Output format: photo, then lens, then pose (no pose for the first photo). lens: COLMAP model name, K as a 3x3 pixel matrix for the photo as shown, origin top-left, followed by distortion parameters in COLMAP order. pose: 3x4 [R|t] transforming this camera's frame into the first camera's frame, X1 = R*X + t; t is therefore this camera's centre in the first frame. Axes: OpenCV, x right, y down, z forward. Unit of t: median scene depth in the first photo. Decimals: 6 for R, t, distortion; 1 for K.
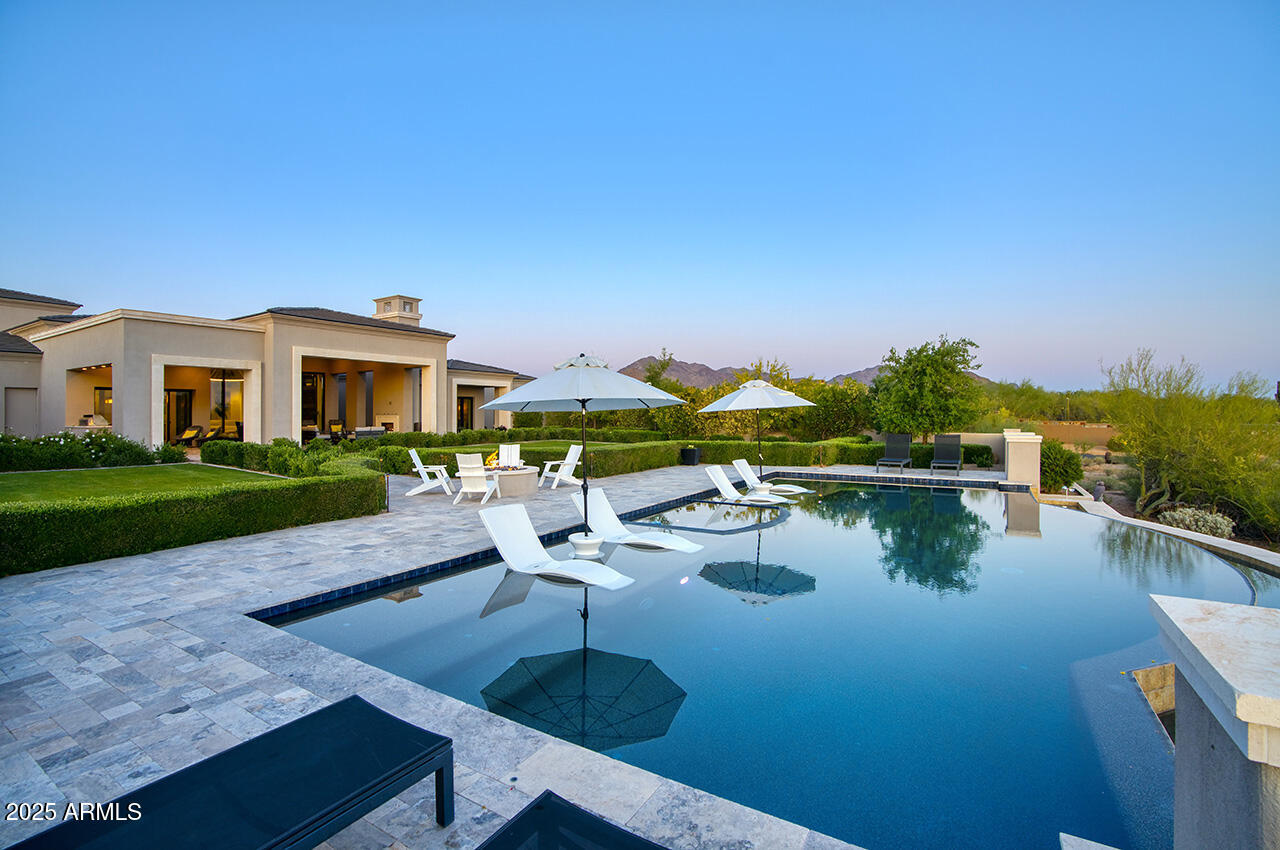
lens RADIAL K [[589.2, 0, 627.4], [0, 589.2, 429.0], [0, 0, 1]] dist [-0.057998, 0.016956]
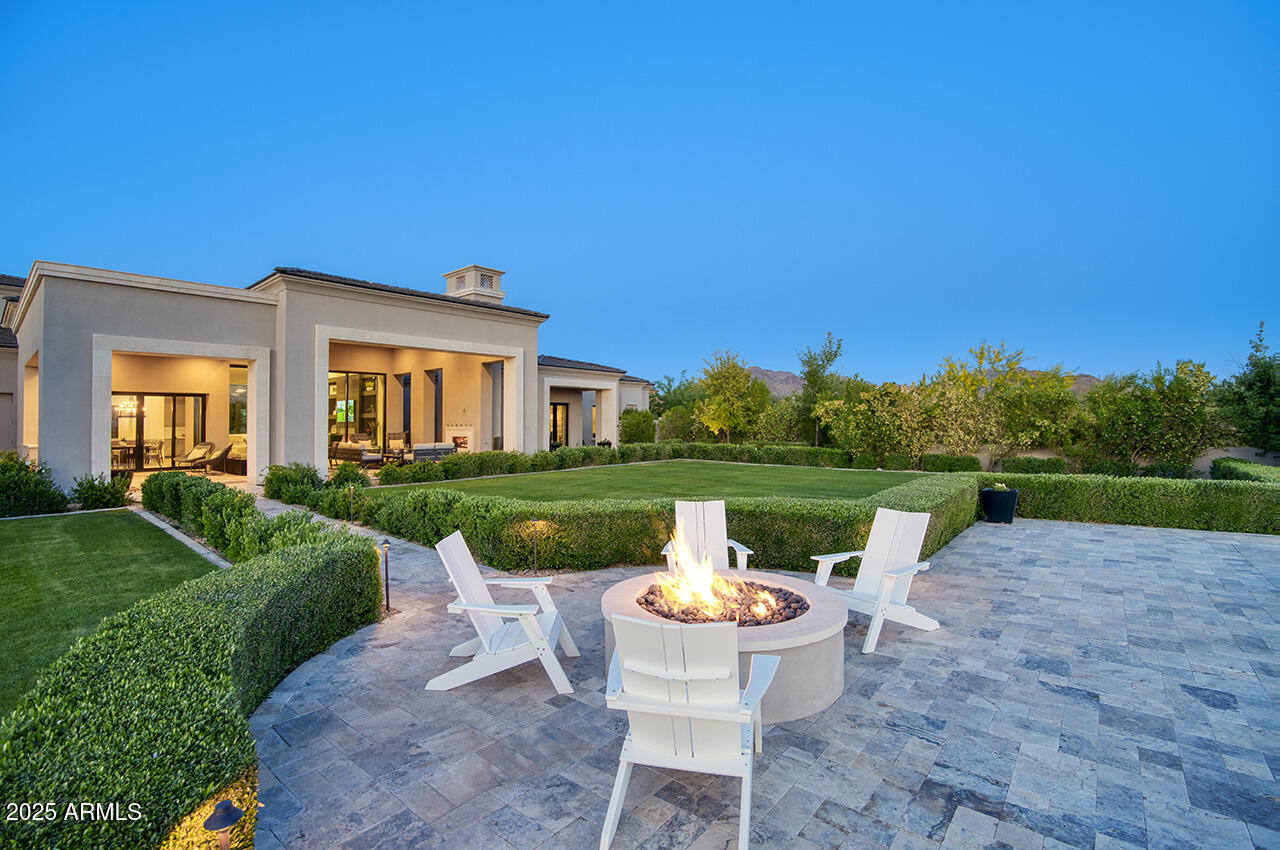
lens RADIAL K [[589.2, 0, 622.1], [0, 589.2, 411.0], [0, 0, 1]] dist [-0.057998, 0.016956]
pose [[0.989130, -0.008738, -0.146781, -0.098502], [0.001736, 0.998857, -0.047764, -0.008181], [0.147030, 0.046990, 0.988015, 0.298417]]
